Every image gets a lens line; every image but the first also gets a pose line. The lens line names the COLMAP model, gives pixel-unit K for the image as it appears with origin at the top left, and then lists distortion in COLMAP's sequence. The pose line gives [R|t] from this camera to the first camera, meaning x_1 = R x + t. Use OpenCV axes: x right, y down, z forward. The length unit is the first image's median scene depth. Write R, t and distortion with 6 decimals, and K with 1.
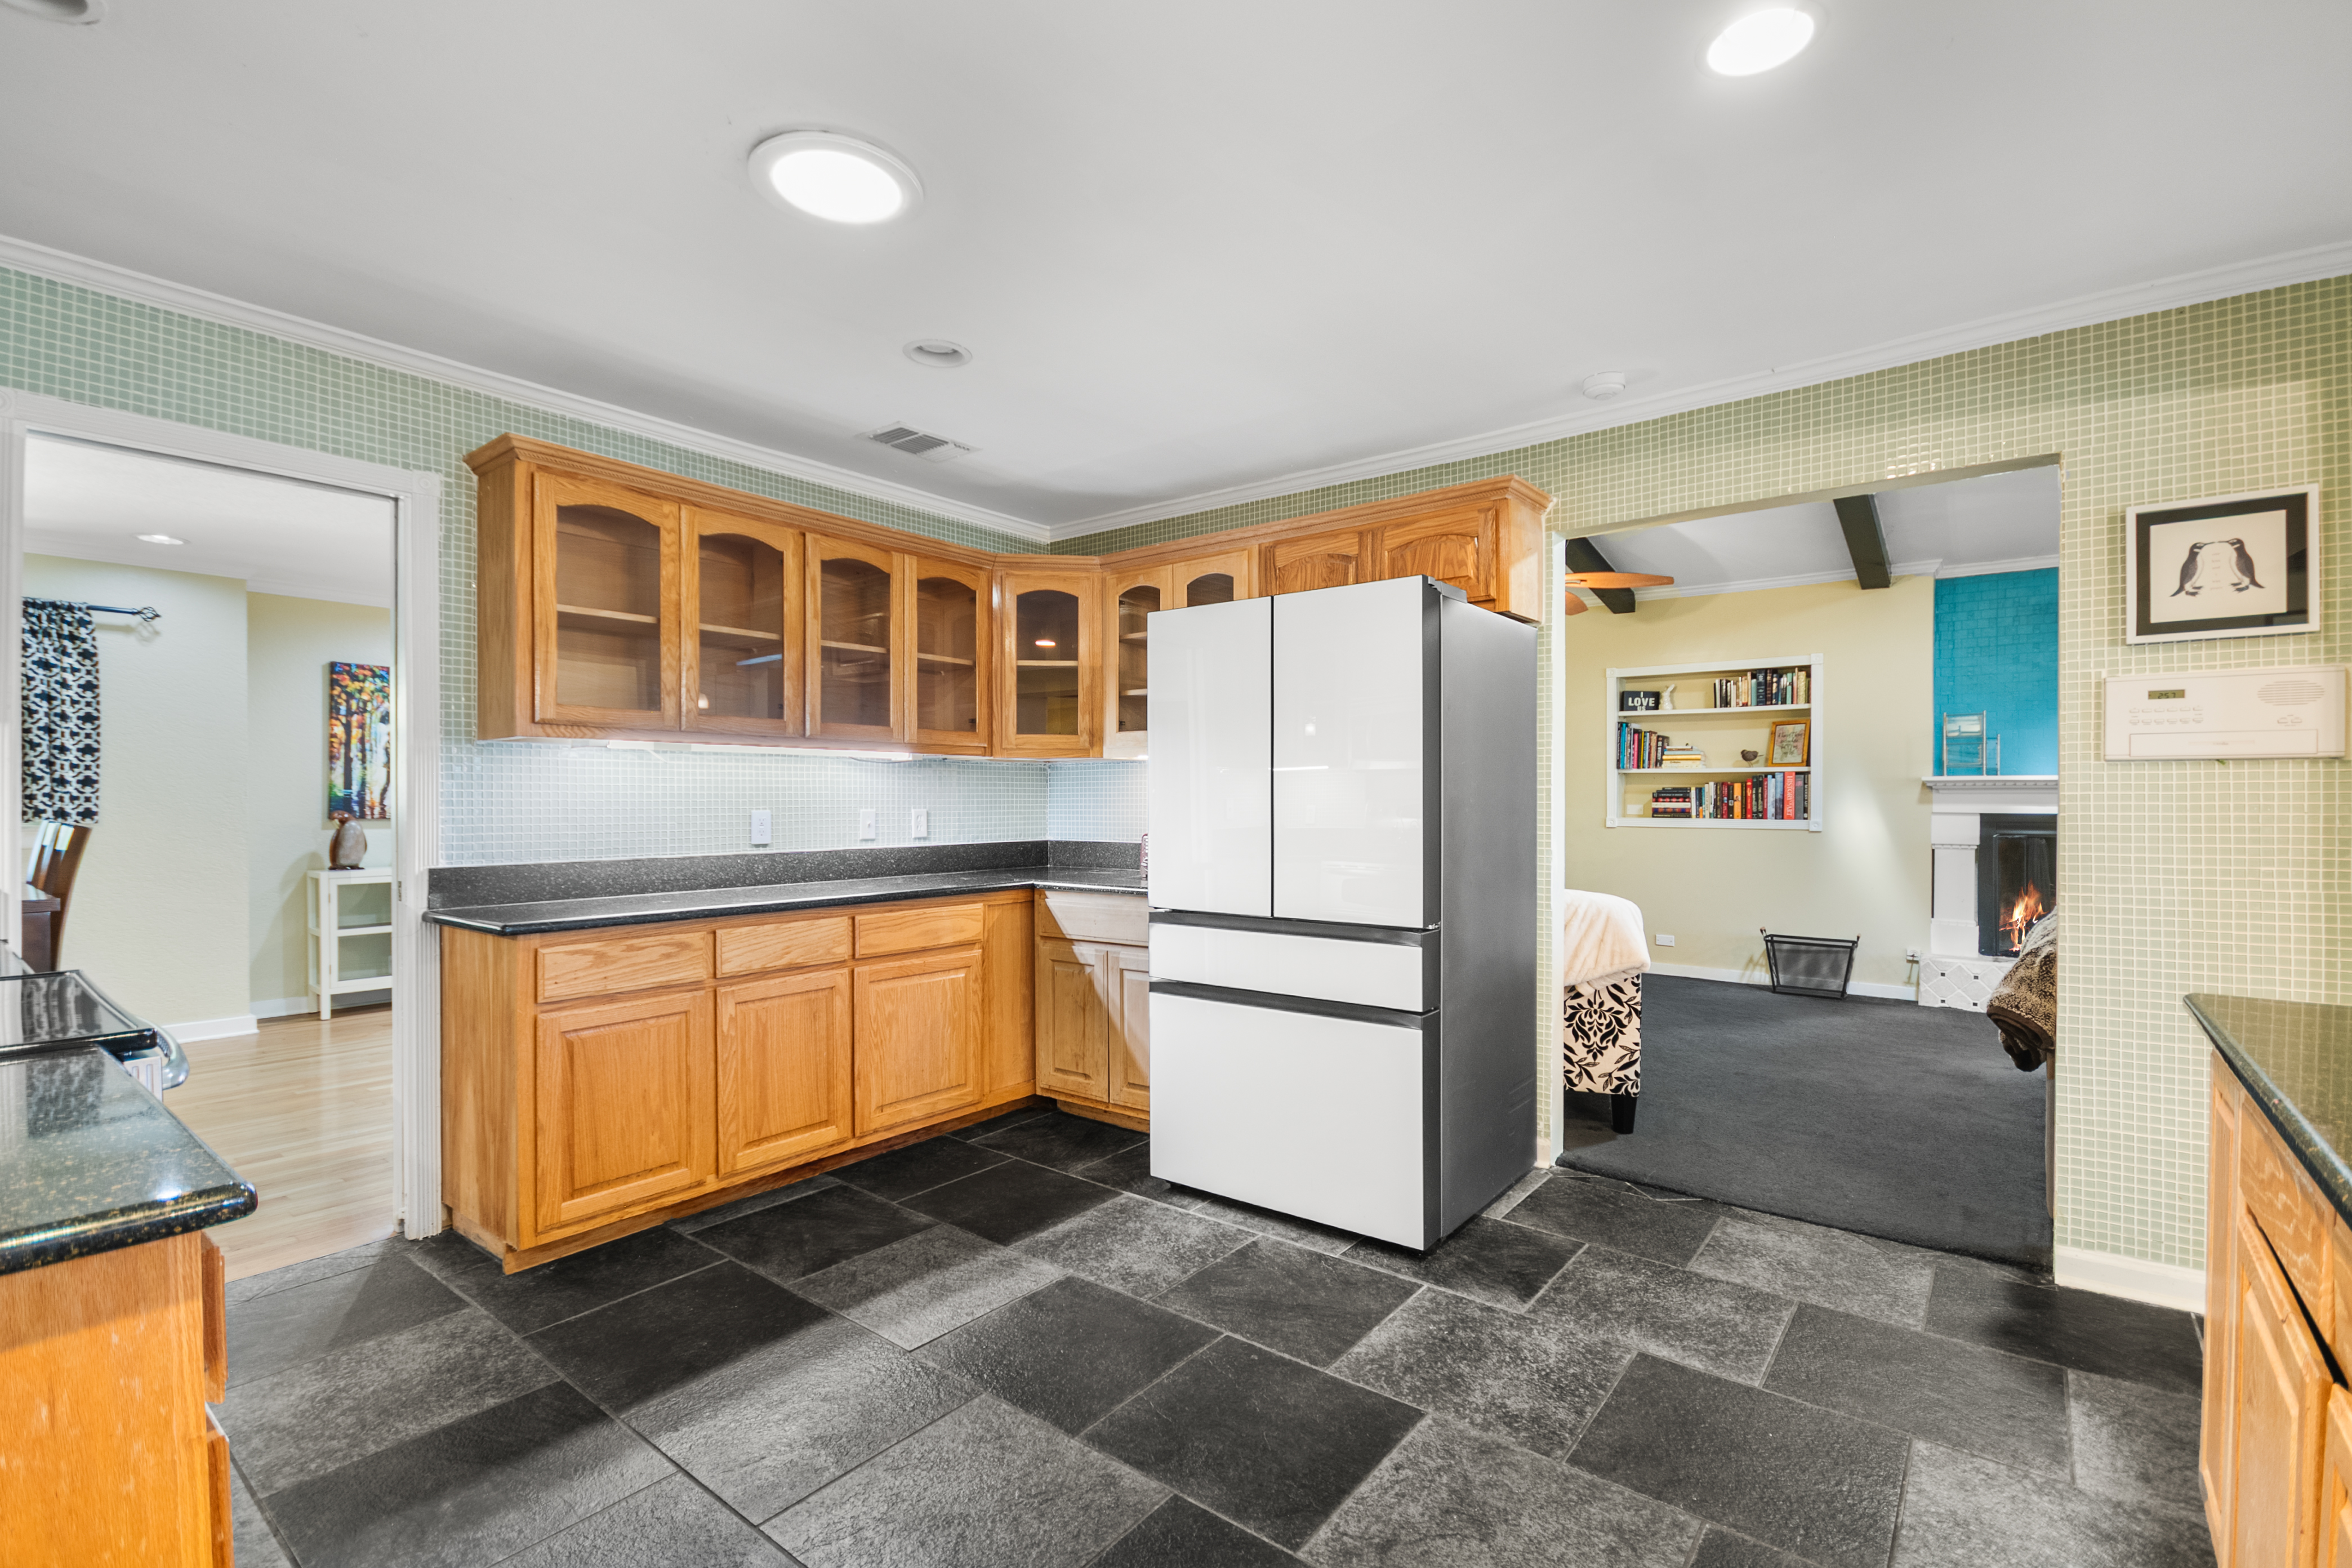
lens RADIAL K [[1042.0, 0, 1198.4], [0, 1042.0, 805.0], [0, 0, 1]] dist [0.010409, -0.009503]
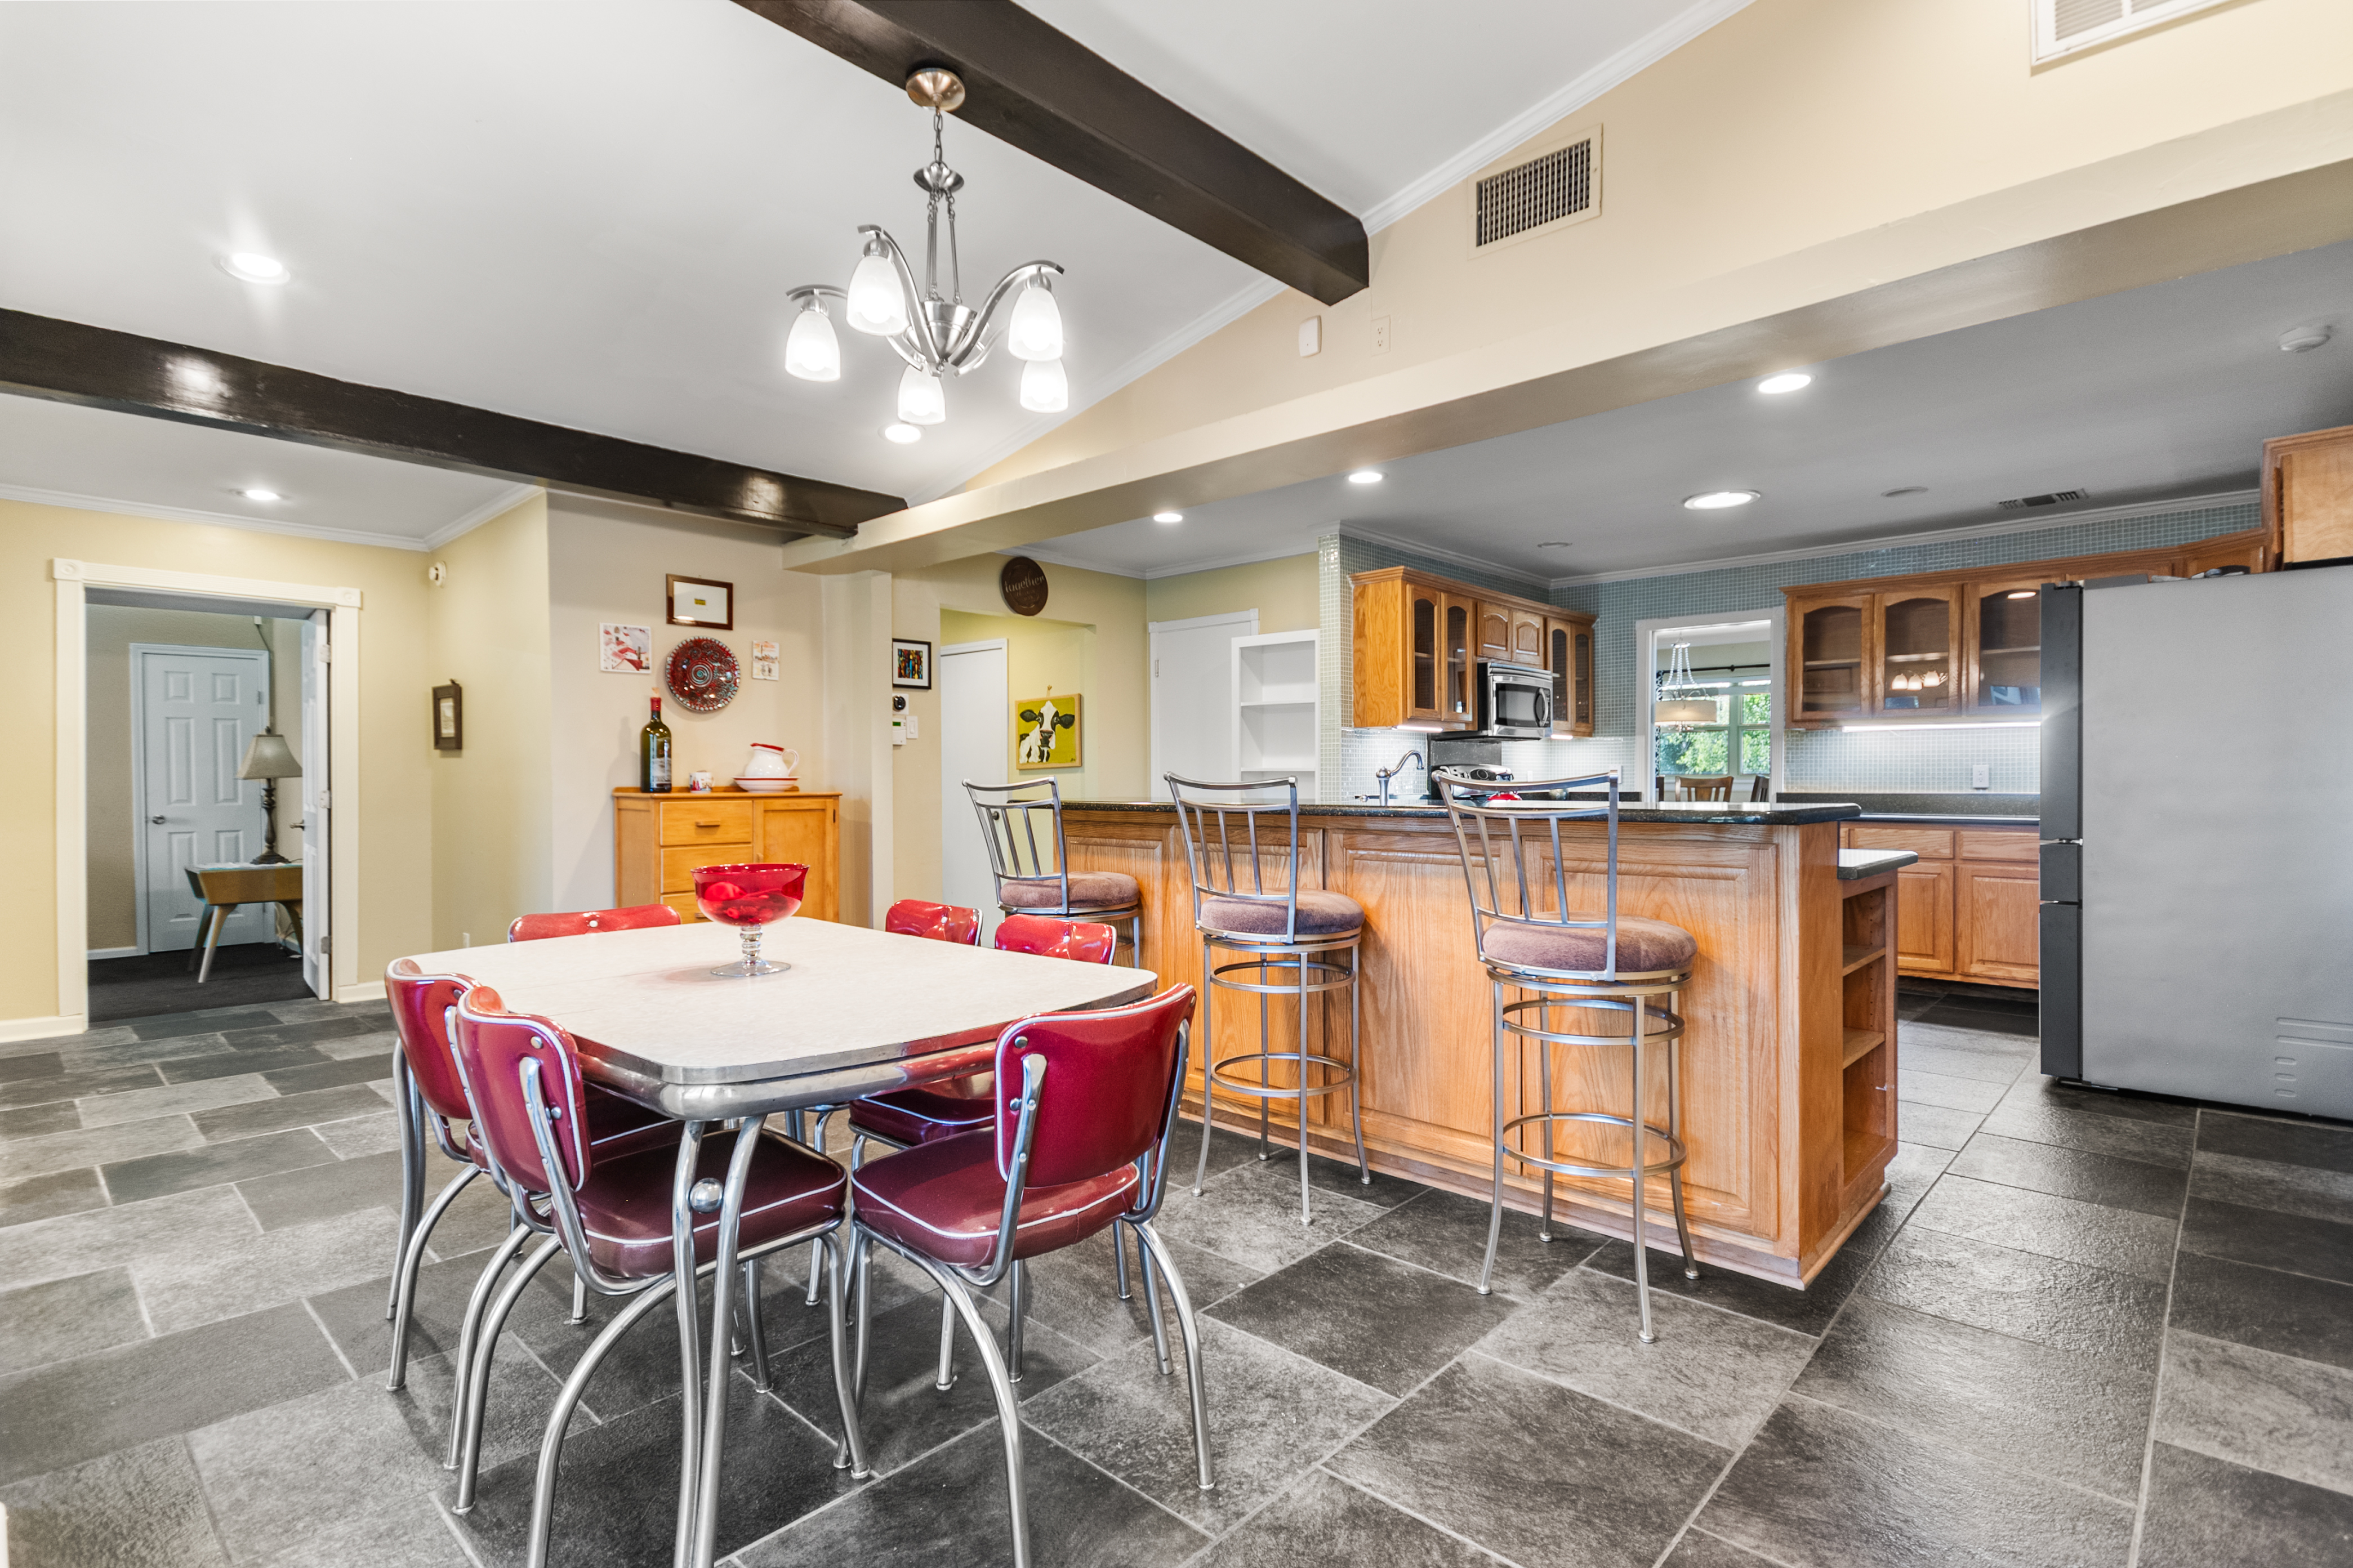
lens RADIAL K [[1133.4, 0, 1186.0], [0, 1133.4, 786.5], [0, 0, 1]] dist [0.027854, 0.000200]
pose [[-0.092829, 0.004361, -0.995673, 1.421401], [-0.005317, 0.999974, 0.004876, 0.036854], [0.995668, 0.005747, -0.092803, 0.014637]]
